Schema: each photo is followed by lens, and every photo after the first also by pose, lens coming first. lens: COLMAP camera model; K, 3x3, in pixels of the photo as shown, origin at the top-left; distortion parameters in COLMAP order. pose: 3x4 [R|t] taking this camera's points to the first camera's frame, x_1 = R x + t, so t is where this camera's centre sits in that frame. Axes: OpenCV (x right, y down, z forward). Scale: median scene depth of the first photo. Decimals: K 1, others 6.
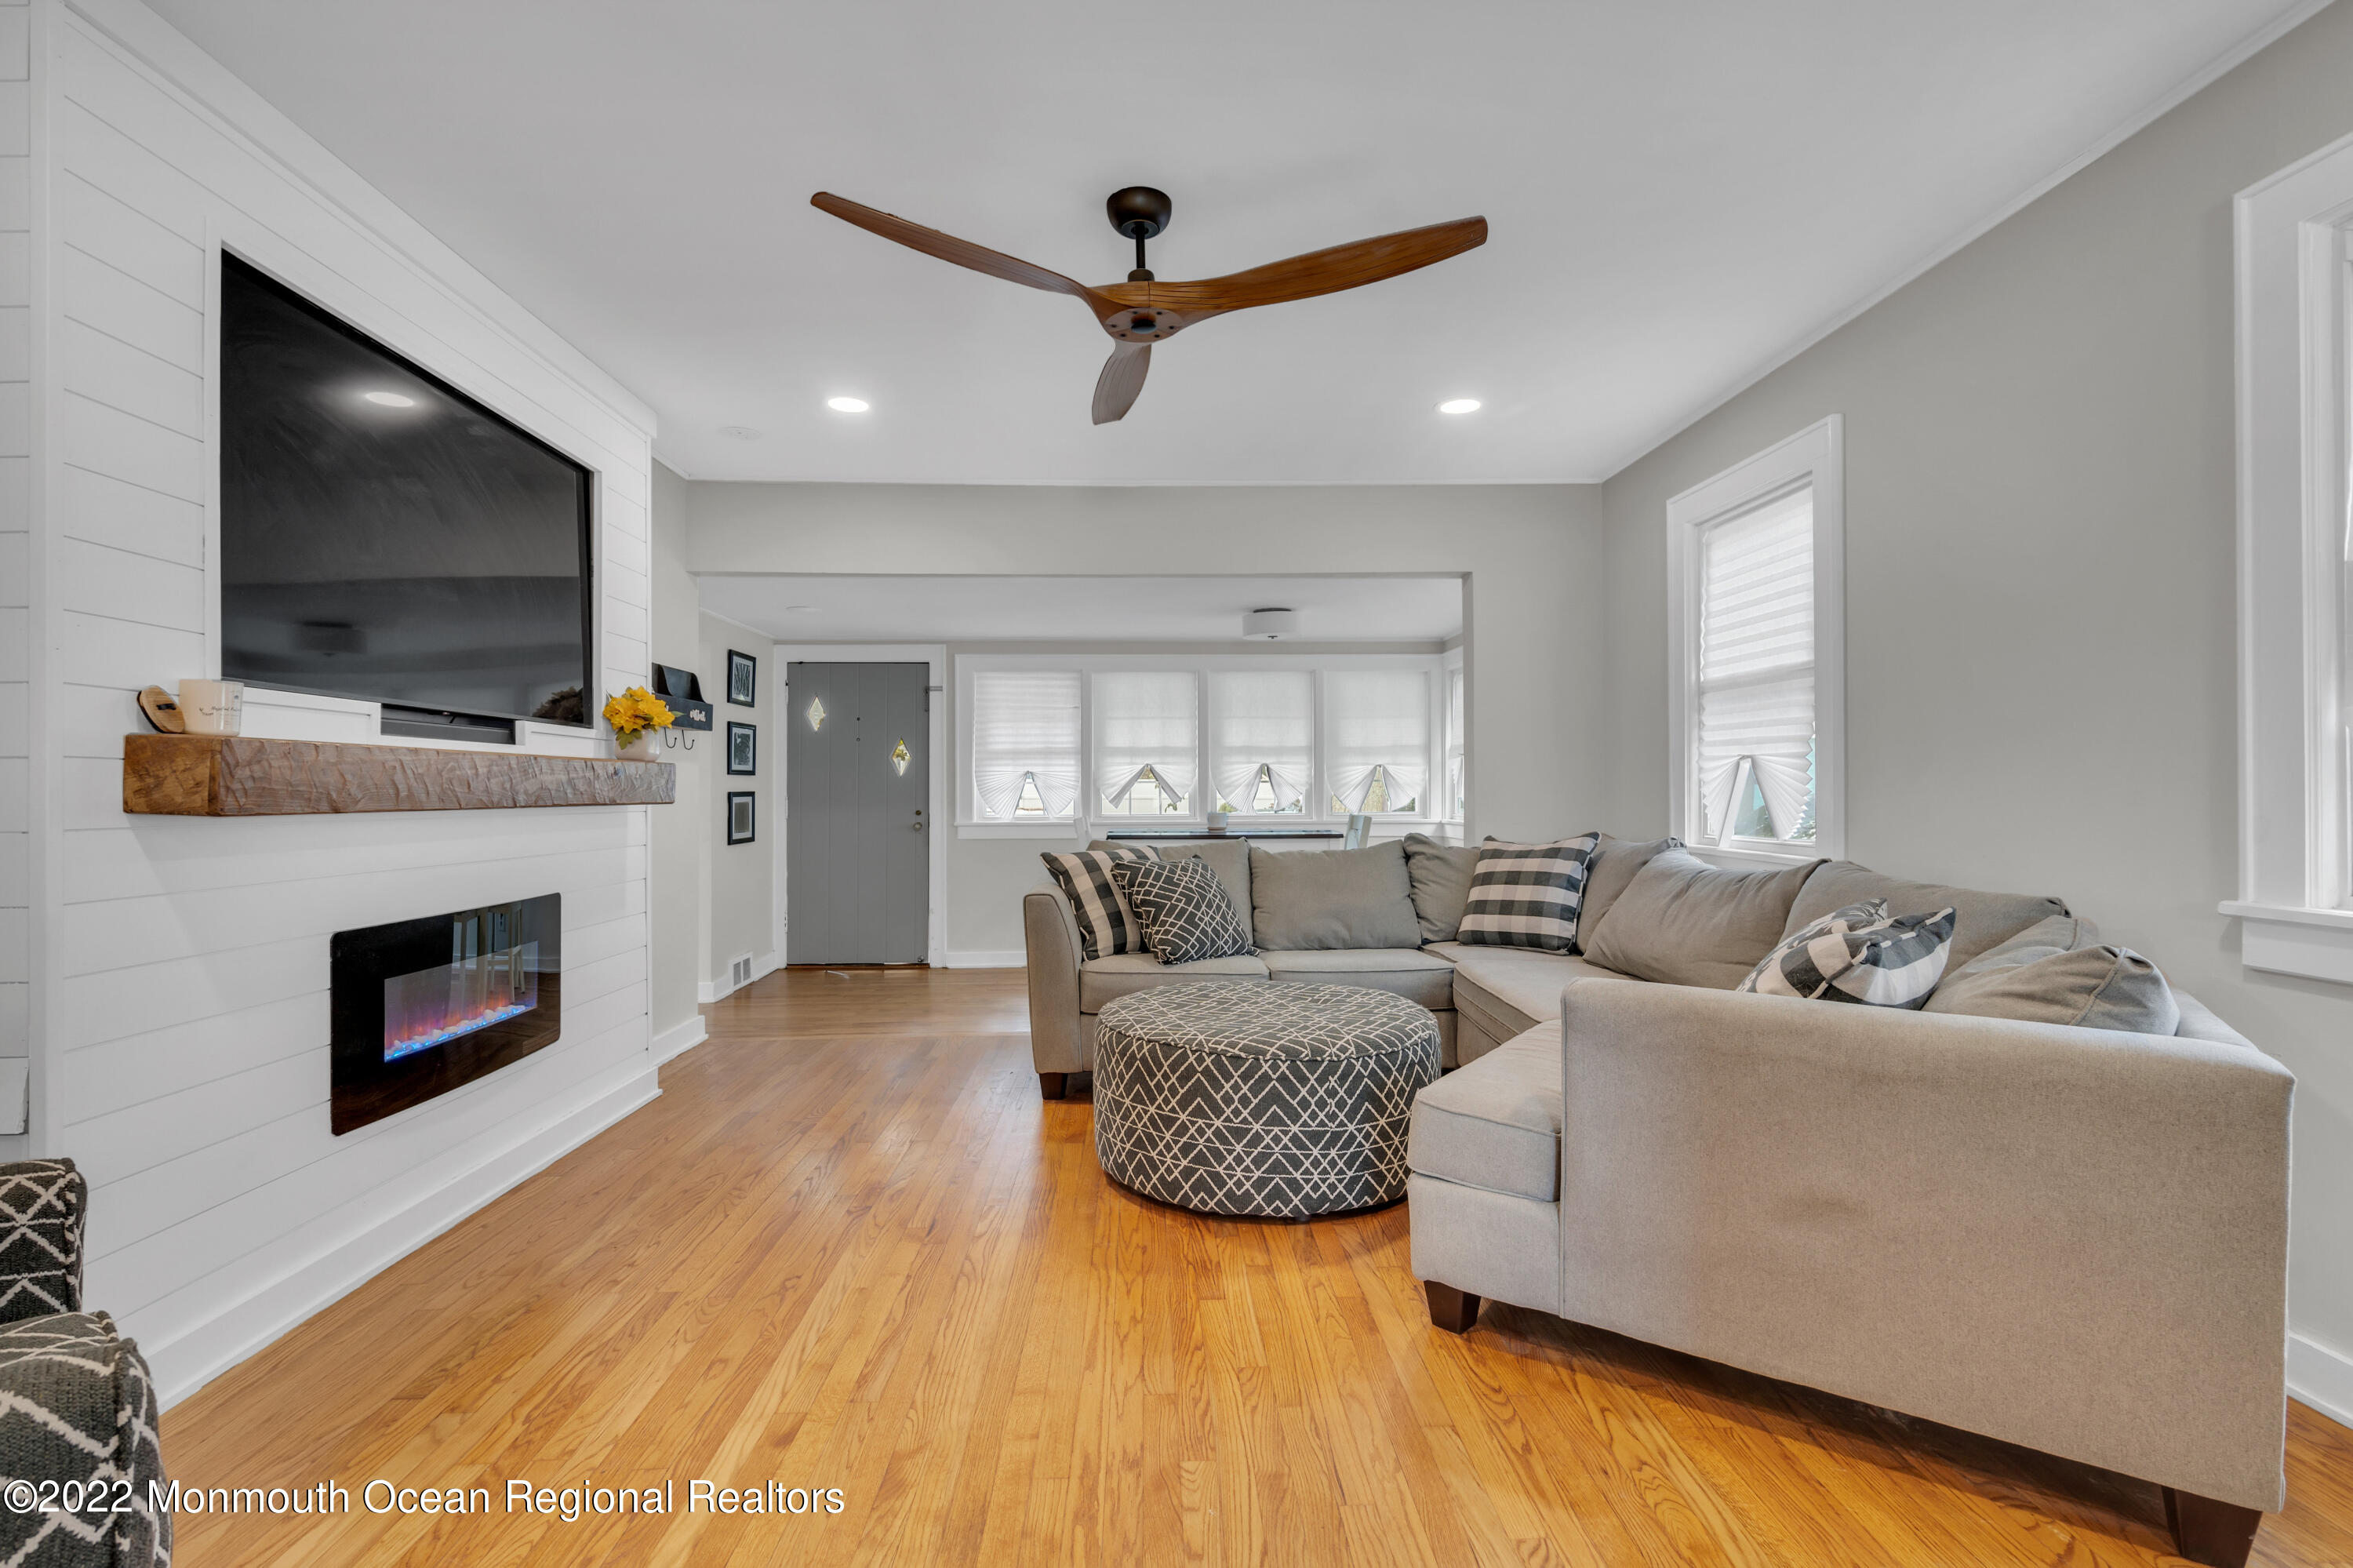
lens RADIAL K [[1082.1, 0, 1176.5], [0, 1082.1, 784.0], [0, 0, 1]] dist [-0.020580, 0.012775]
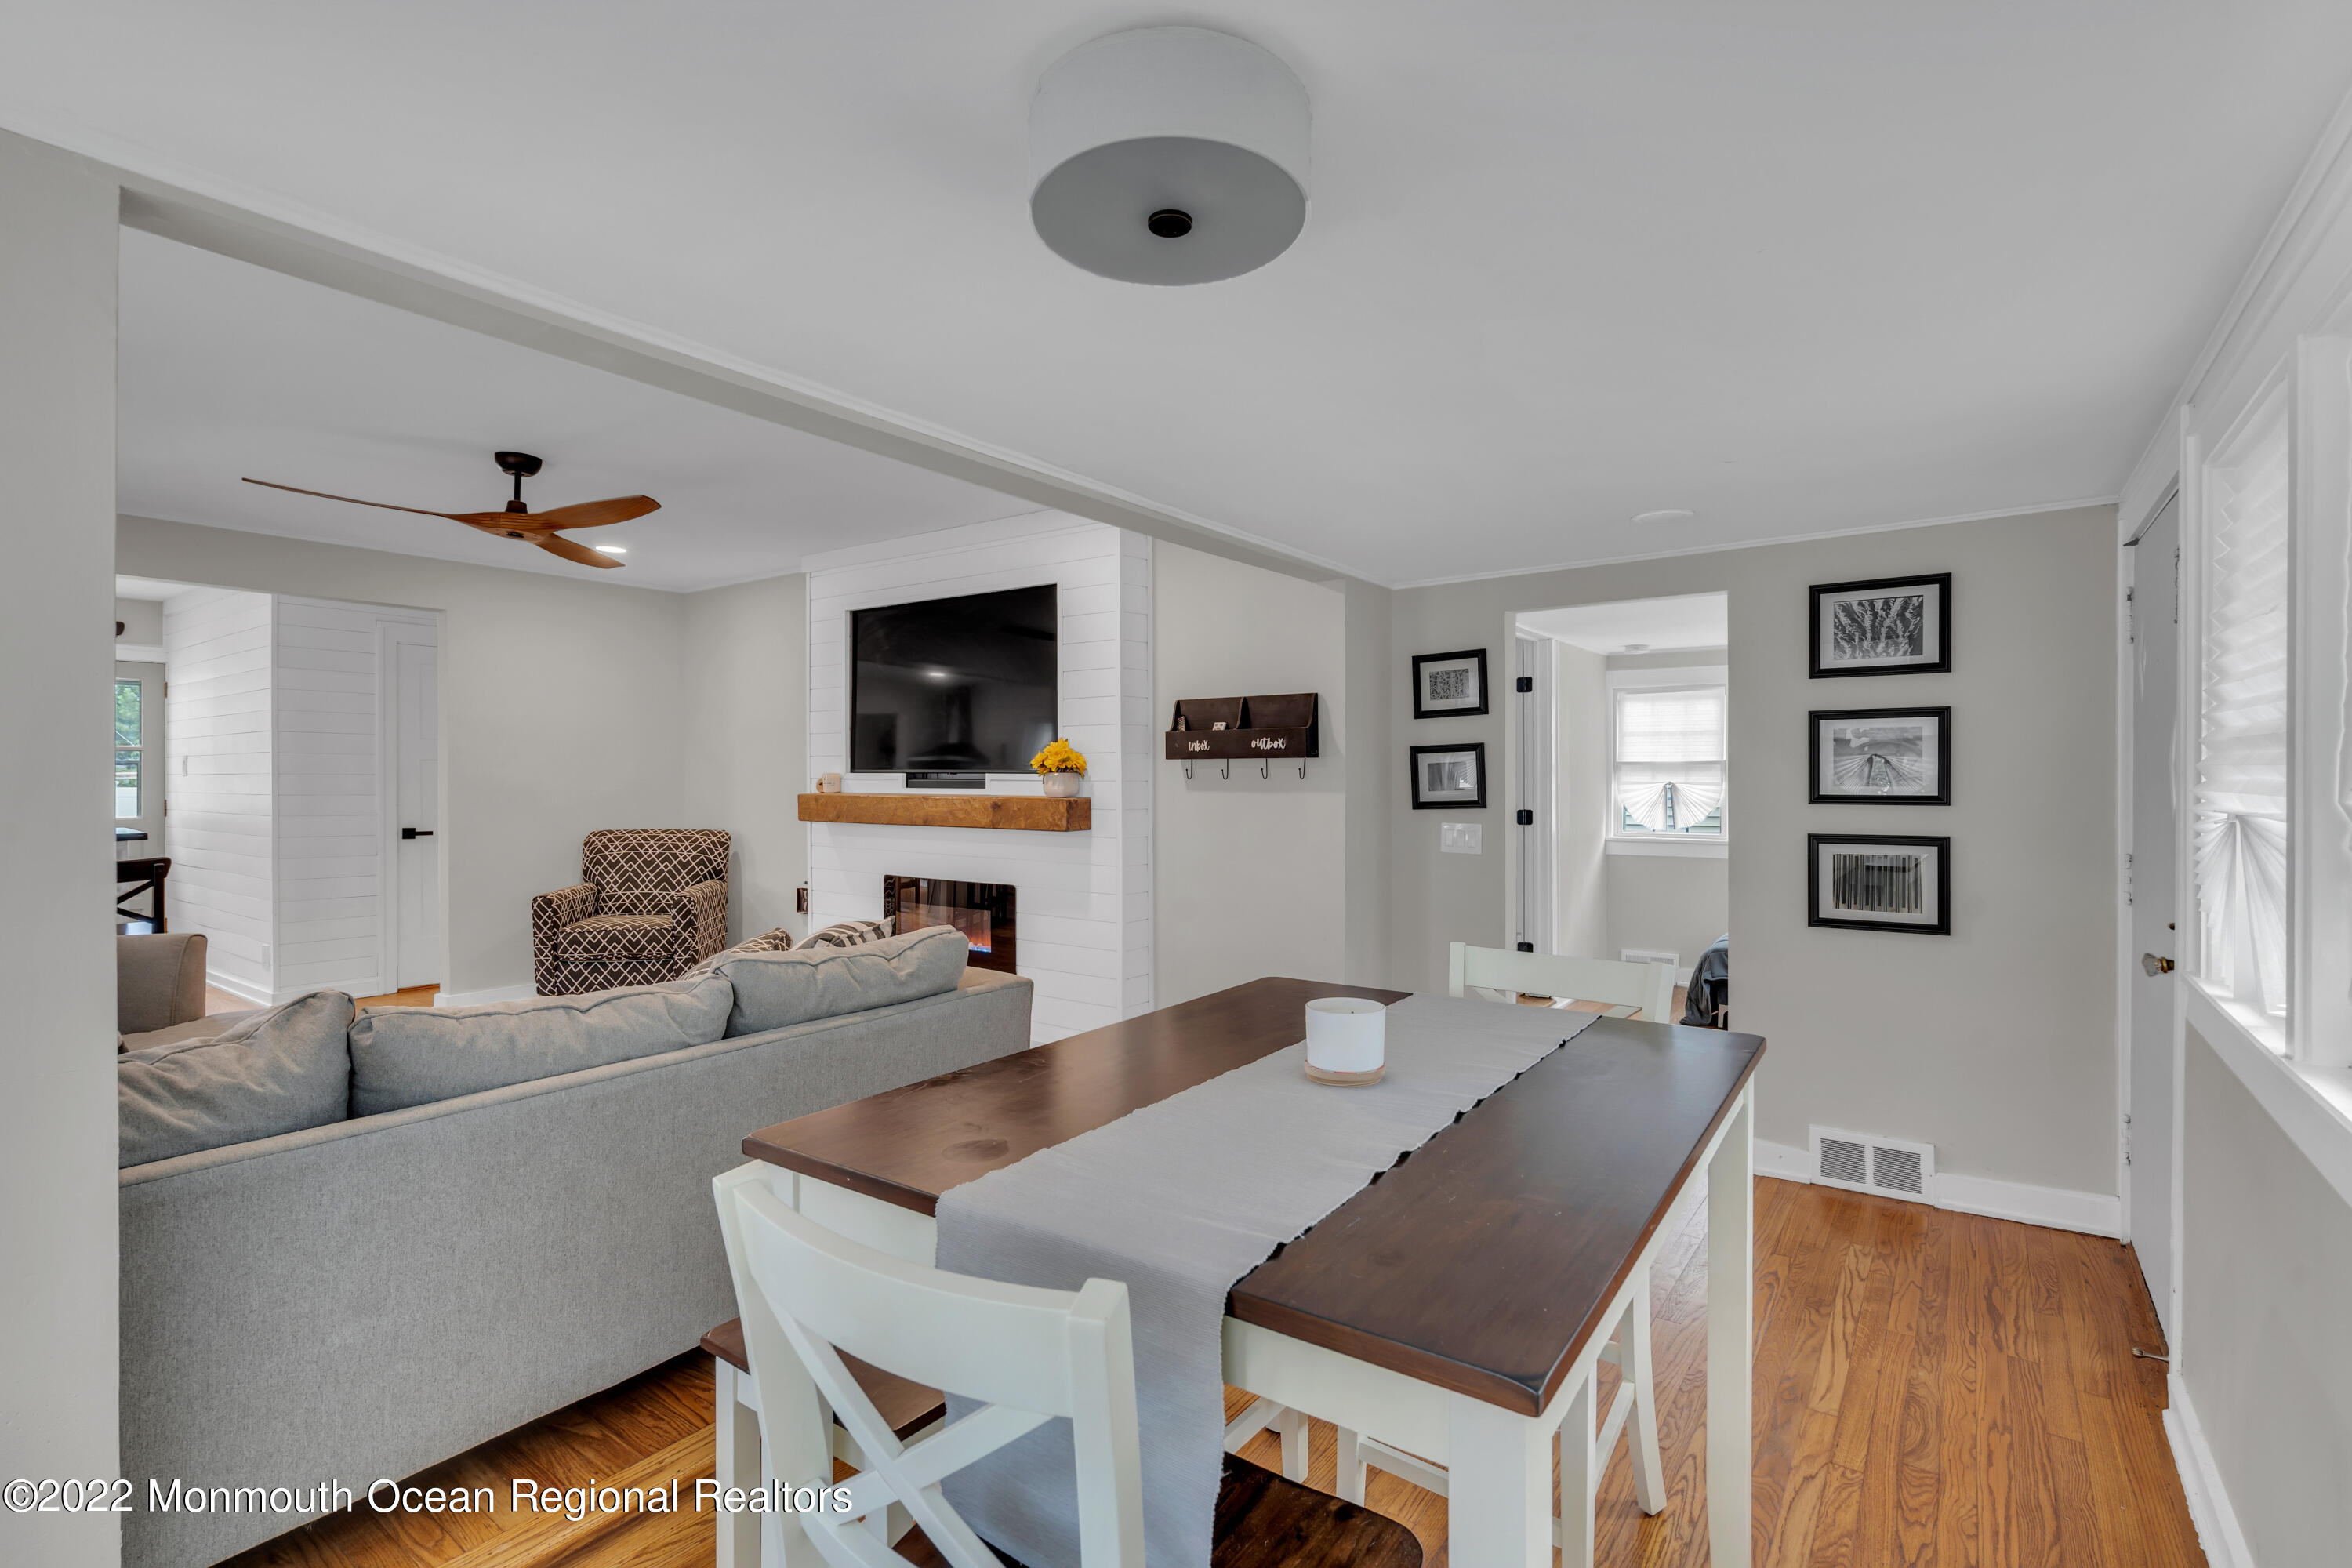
lens RADIAL K [[1072.9, 0, 1176.0], [0, 1072.9, 784.0], [0, 0, 1]] dist [0.000705, 0.000057]
pose [[-0.607805, 0.002724, -0.794082, 0.394522], [0.003796, 0.999993, 0.000524, -0.033493], [0.794077, -0.002696, -0.607811, 1.717302]]
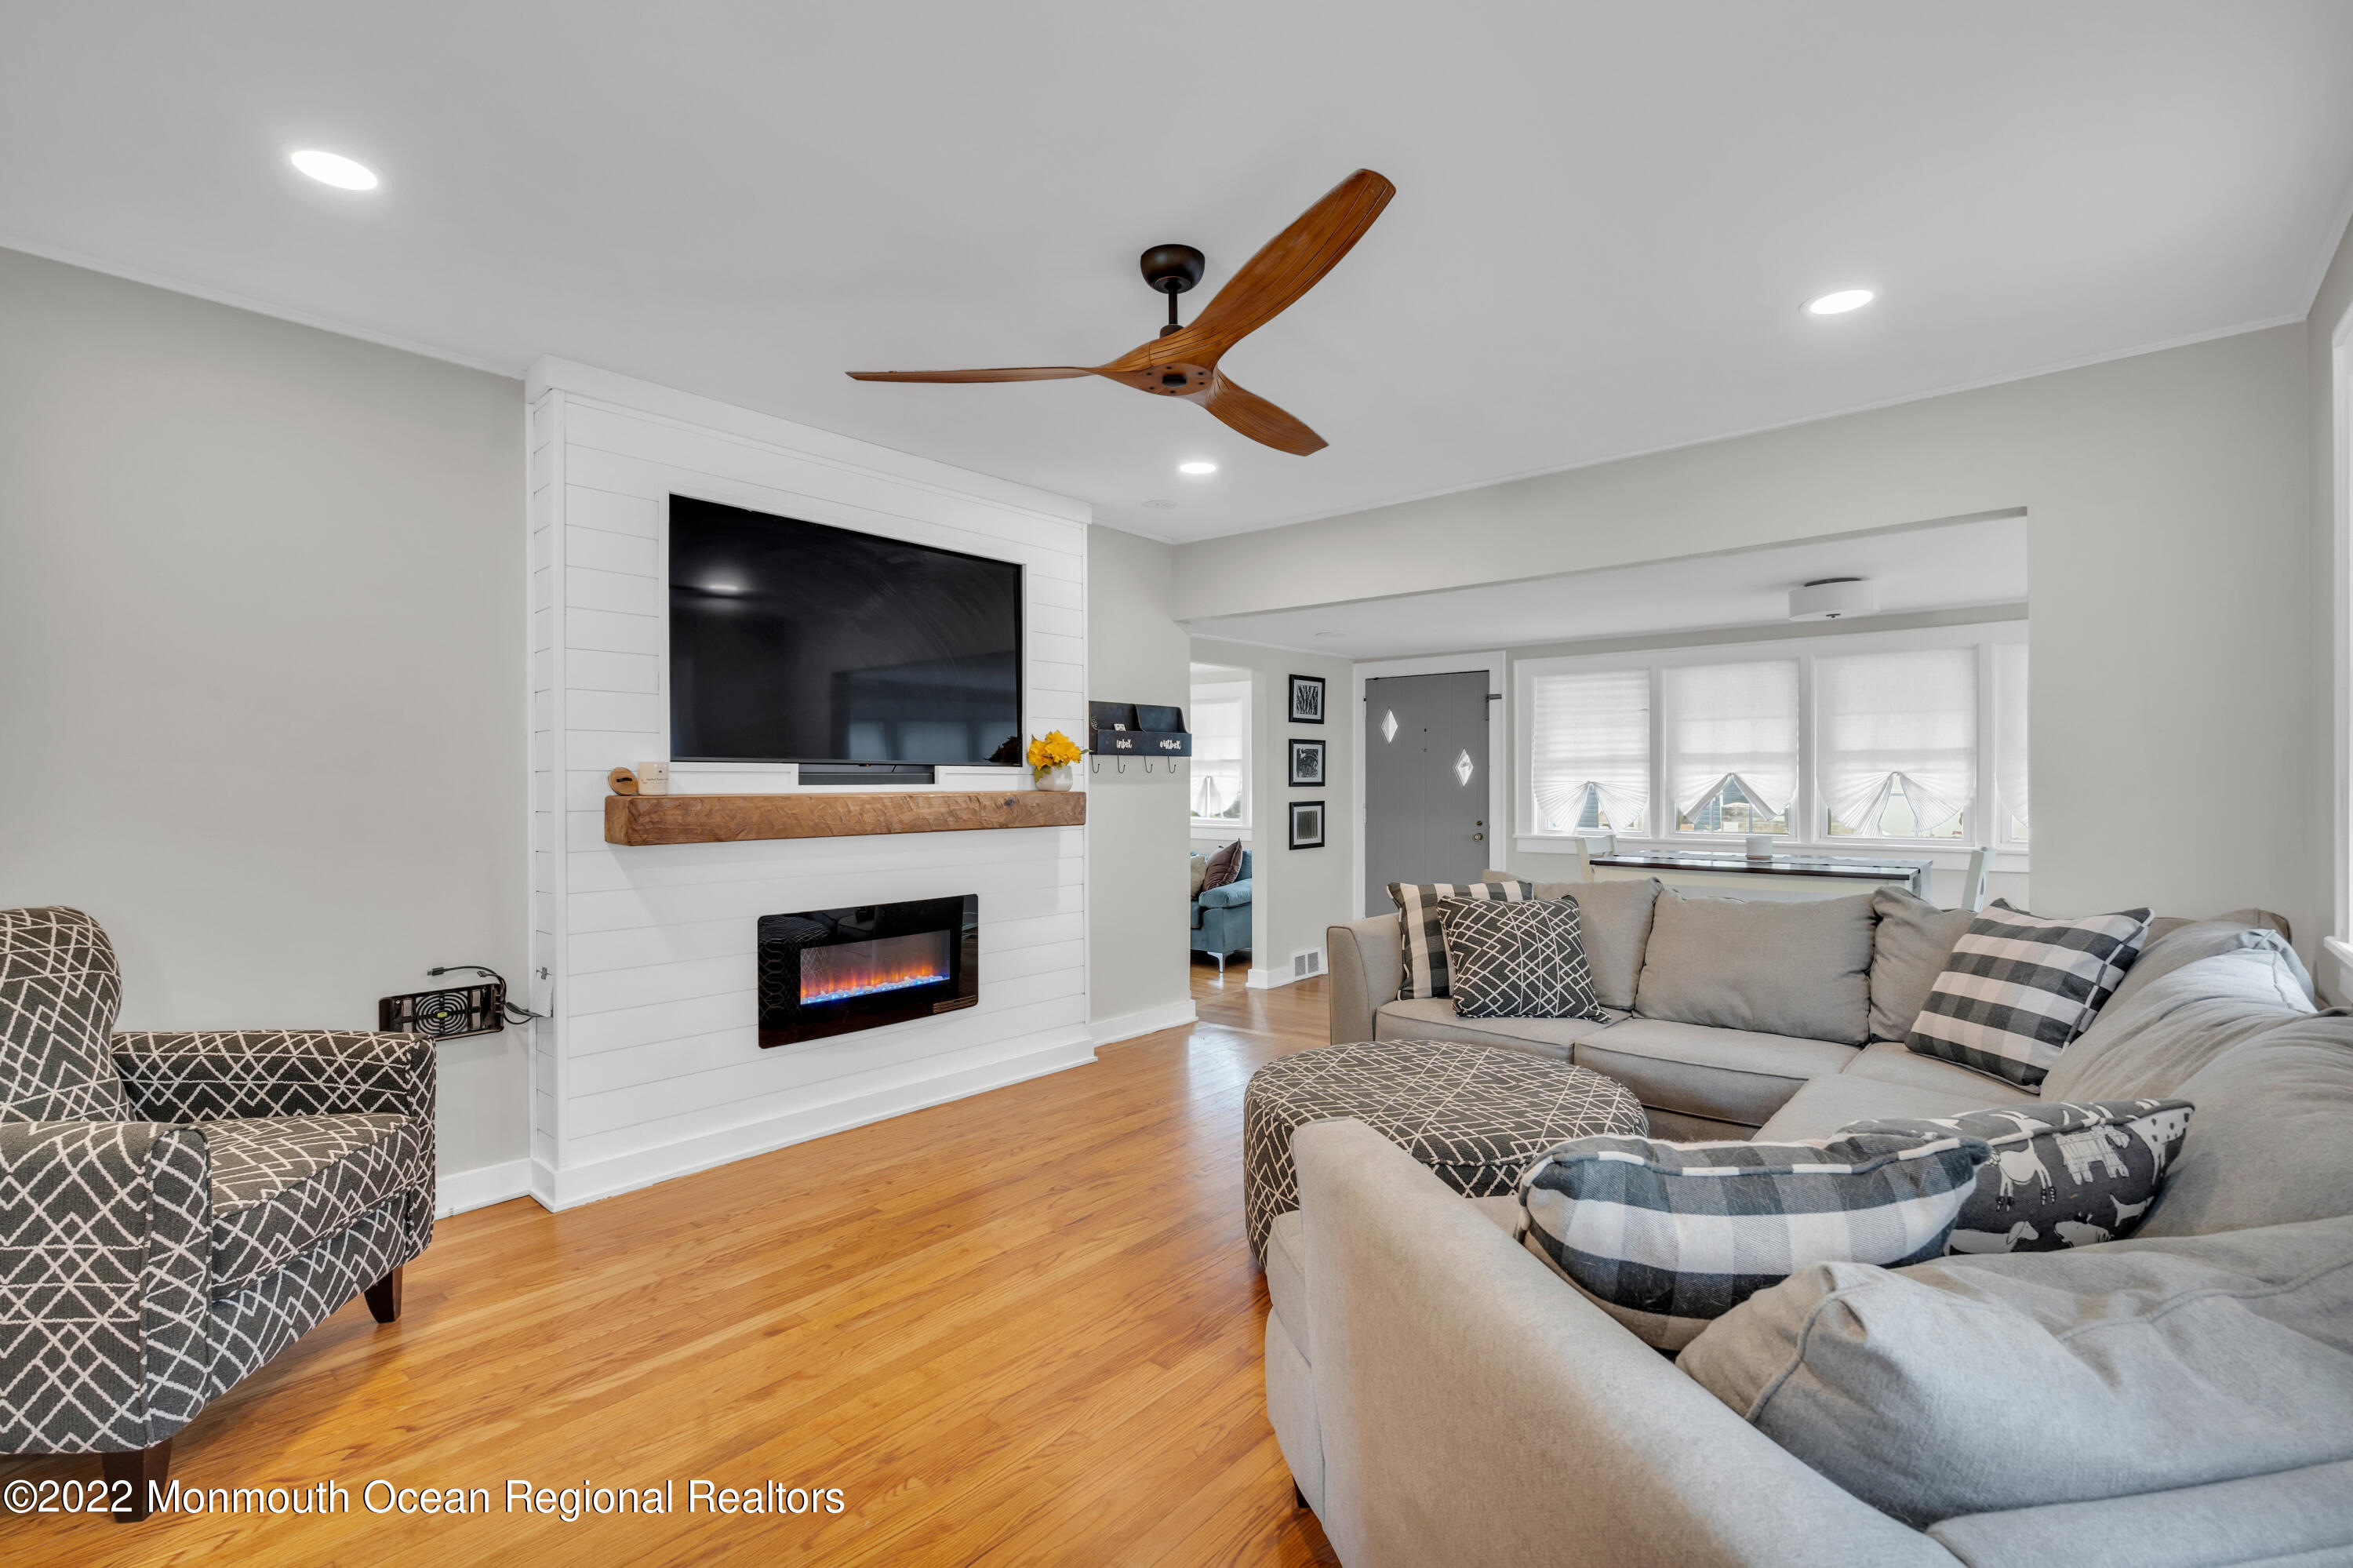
lens RADIAL K [[1073.4, 0, 1176.5], [0, 1073.4, 784.0], [0, 0, 1]] dist [0.000705, 0.000057]
pose [[0.729911, 0.003095, -0.683535, 0.412863], [0.005294, 0.999934, 0.010181, -0.037378], [0.683522, -0.011050, 0.729847, 0.171195]]
